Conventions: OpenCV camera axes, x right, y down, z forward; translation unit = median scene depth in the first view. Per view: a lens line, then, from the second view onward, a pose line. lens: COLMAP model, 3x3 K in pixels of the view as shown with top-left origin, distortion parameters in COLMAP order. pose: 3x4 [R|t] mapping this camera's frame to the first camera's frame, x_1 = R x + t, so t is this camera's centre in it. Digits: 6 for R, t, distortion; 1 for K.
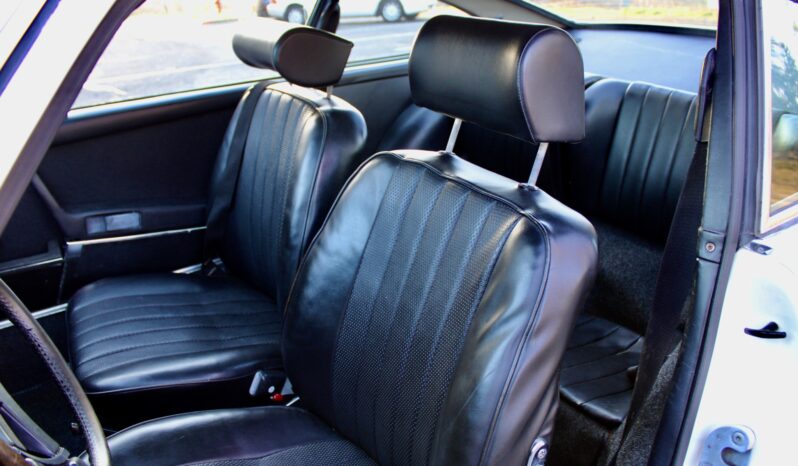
lens RADIAL K [[670.8, 0, 398.0], [0, 670.8, 224.2], [0, 0, 1]] dist [-0.156322, 0.153299]
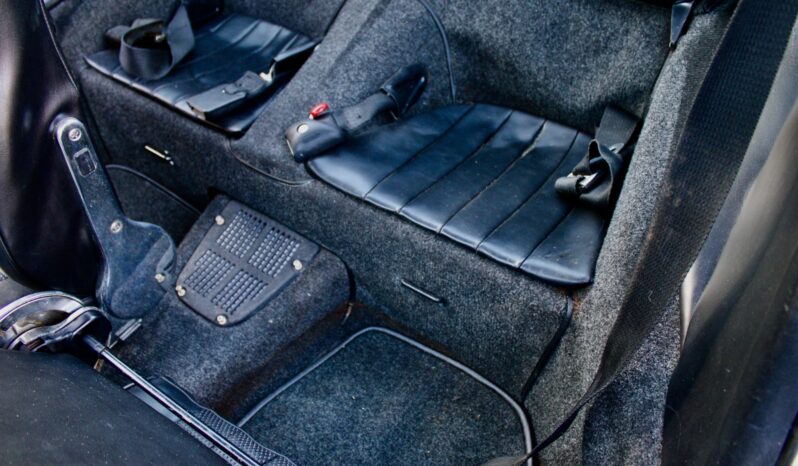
lens RADIAL K [[670.8, 0, 398.0], [0, 670.8, 224.2], [0, 0, 1]] dist [-0.156322, 0.153299]
pose [[0.924942, -0.269526, 0.268027, 0.006271], [0.158260, 0.914176, 0.373144, -0.021303], [-0.345596, -0.302719, 0.888214, 0.473608]]
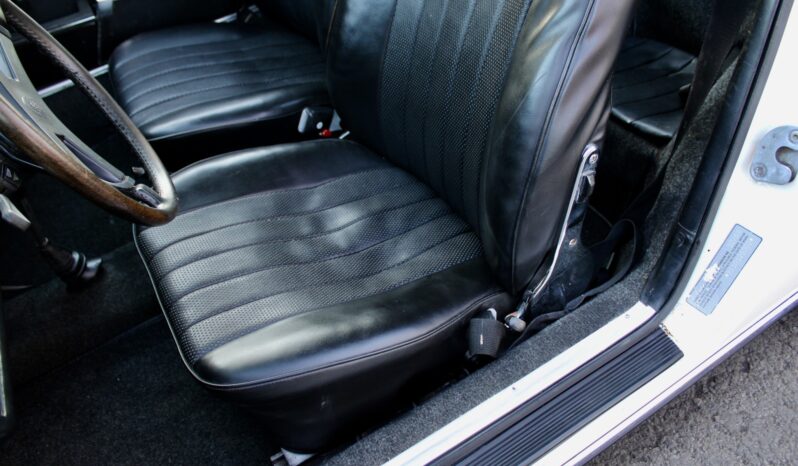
lens RADIAL K [[670.8, 0, 398.0], [0, 670.8, 224.2], [0, 0, 1]] dist [-0.156322, 0.153299]
pose [[0.996860, -0.038450, -0.069221, -0.008660], [0.060218, 0.935775, 0.347419, 0.051733], [0.051417, -0.350496, 0.935152, 0.001955]]
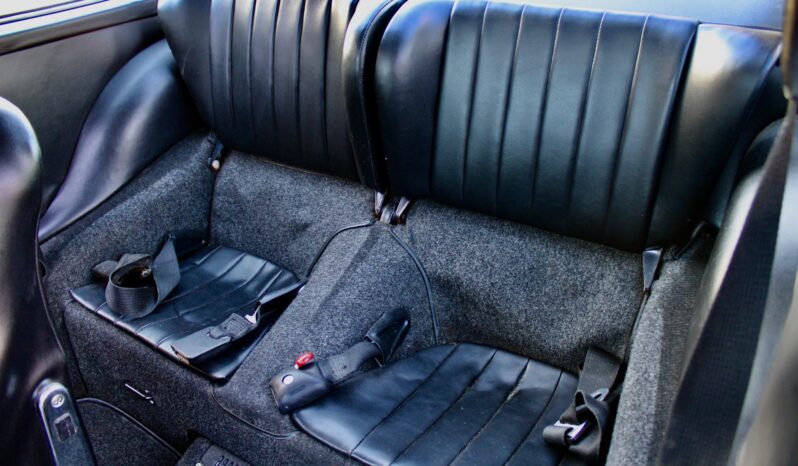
lens RADIAL K [[670.8, 0, 398.0], [0, 670.8, 224.2], [0, 0, 1]] dist [-0.156322, 0.153299]
pose [[0.910280, -0.193148, 0.366176, 0.010741], [0.165983, 0.980565, 0.104604, -0.086892], [-0.379264, -0.034440, 0.924647, 0.480285]]
